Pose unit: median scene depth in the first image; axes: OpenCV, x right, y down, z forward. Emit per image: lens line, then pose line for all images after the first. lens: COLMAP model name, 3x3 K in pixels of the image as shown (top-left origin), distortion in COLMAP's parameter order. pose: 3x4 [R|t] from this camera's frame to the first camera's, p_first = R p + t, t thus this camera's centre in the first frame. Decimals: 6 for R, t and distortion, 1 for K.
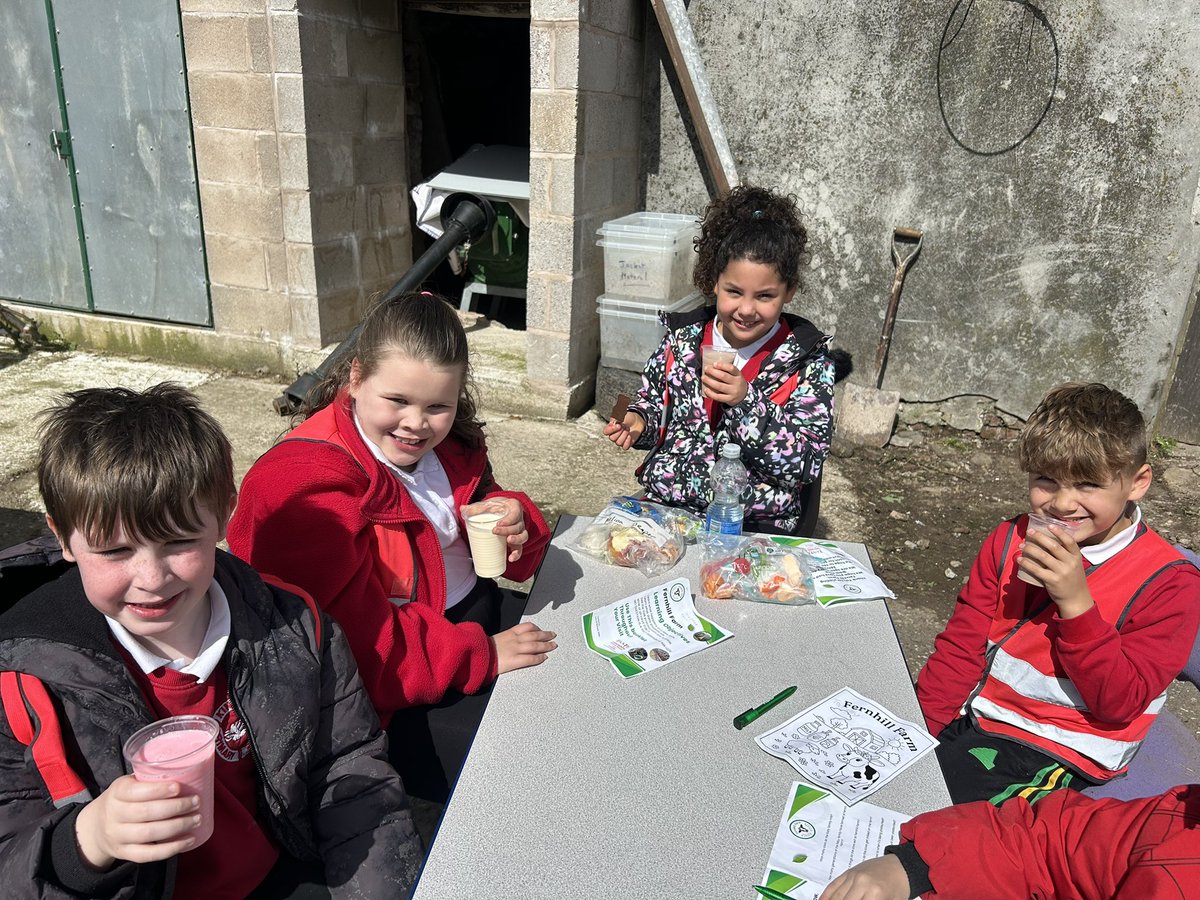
lens RADIAL K [[891.8, 0, 601.8], [0, 891.8, 446.5], [0, 0, 1]] dist [0.014385, -0.020736]
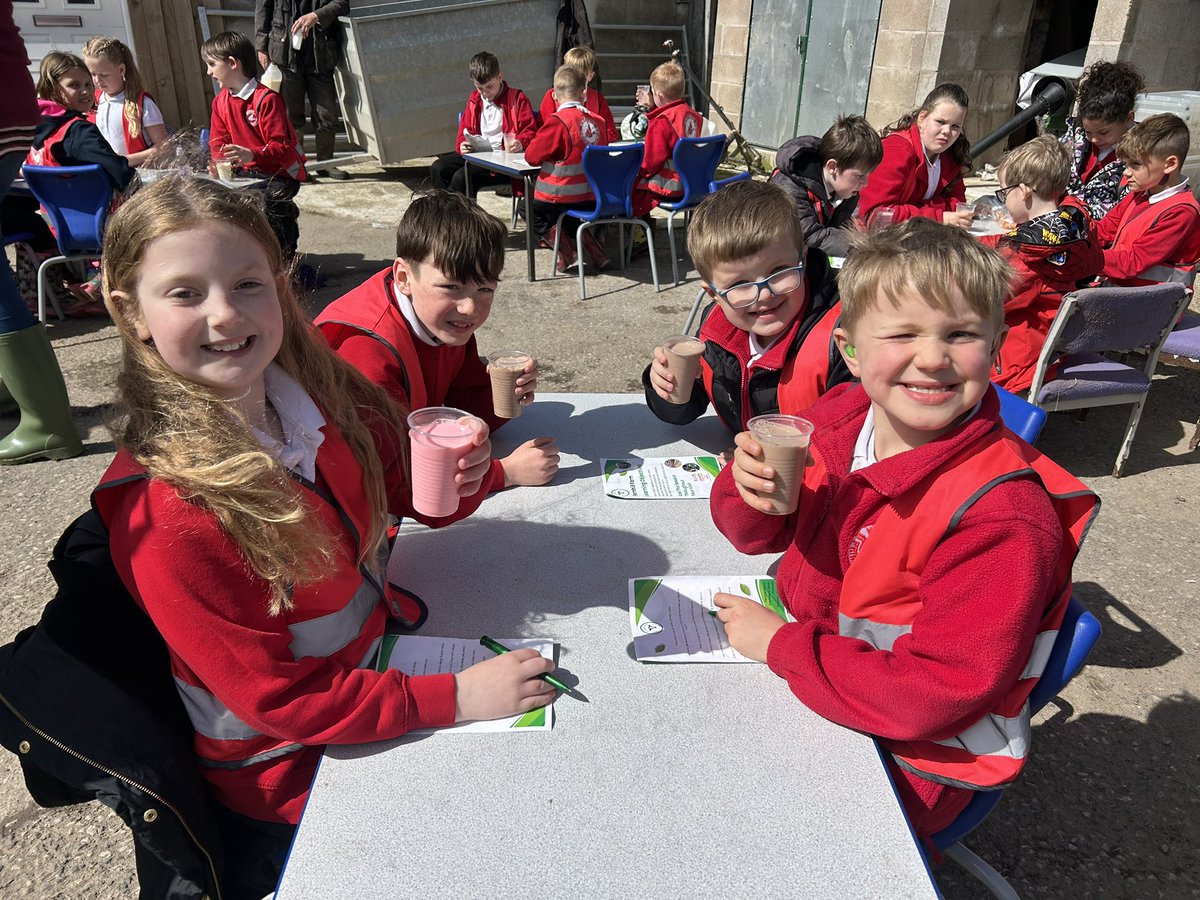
lens RADIAL K [[891.8, 0, 599.9], [0, 891.8, 452.7], [0, 0, 1]] dist [0.014385, -0.020736]
pose [[0.742043, 0.266496, -0.615104, 0.322161], [-0.217448, 0.963657, 0.155186, 0.206383], [0.634105, 0.018598, 0.773023, -0.478051]]
